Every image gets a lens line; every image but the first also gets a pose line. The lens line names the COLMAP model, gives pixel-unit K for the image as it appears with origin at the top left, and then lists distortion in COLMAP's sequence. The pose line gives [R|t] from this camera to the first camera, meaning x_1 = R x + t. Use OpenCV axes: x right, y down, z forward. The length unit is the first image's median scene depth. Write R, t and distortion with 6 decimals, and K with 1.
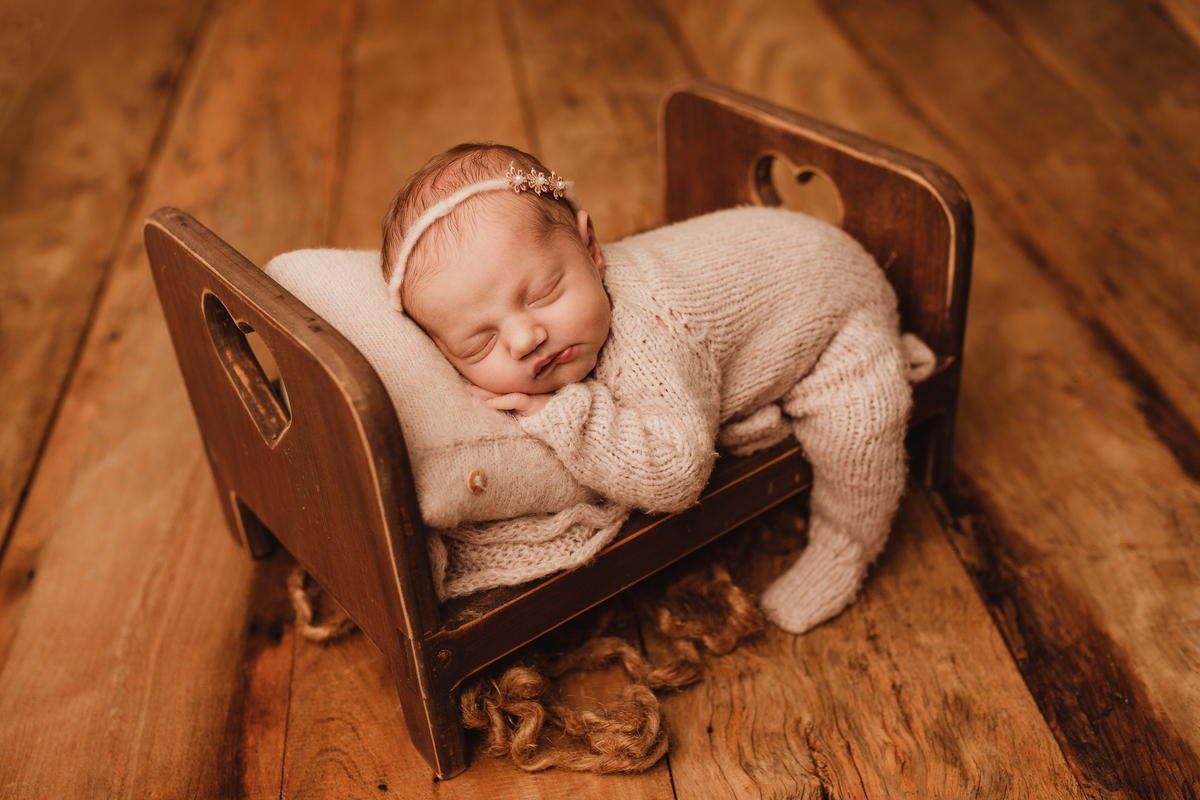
lens RADIAL K [[1217.3, 0, 600.0], [0, 1217.3, 400.0], [0, 0, 1]] dist [0.003070, -0.004891]
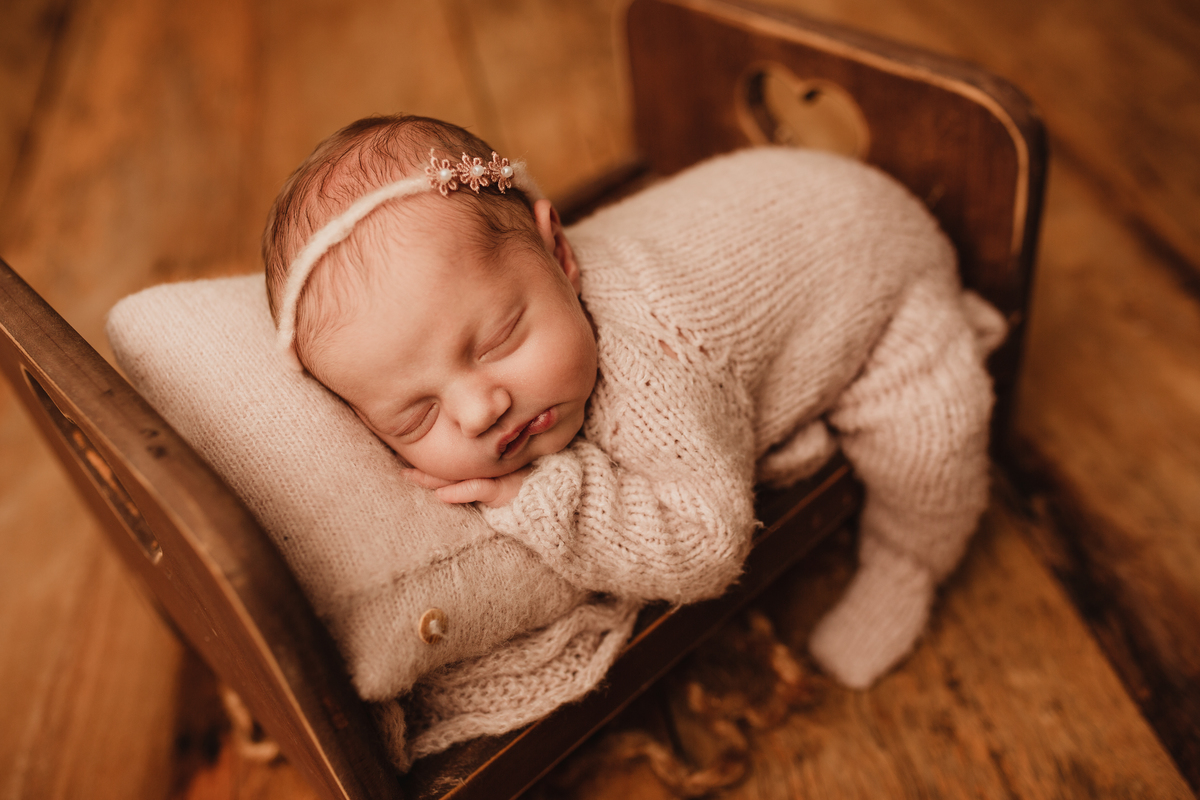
lens RADIAL K [[1128.4, 0, 600.0], [0, 1128.4, 400.0], [0, 0, 1]] dist [-0.015333, 0.009917]
pose [[0.994759, -0.099724, 0.022575, -0.007120], [0.096363, 0.988193, 0.119118, -0.118053], [-0.034187, -0.116318, 0.992623, 0.343815]]
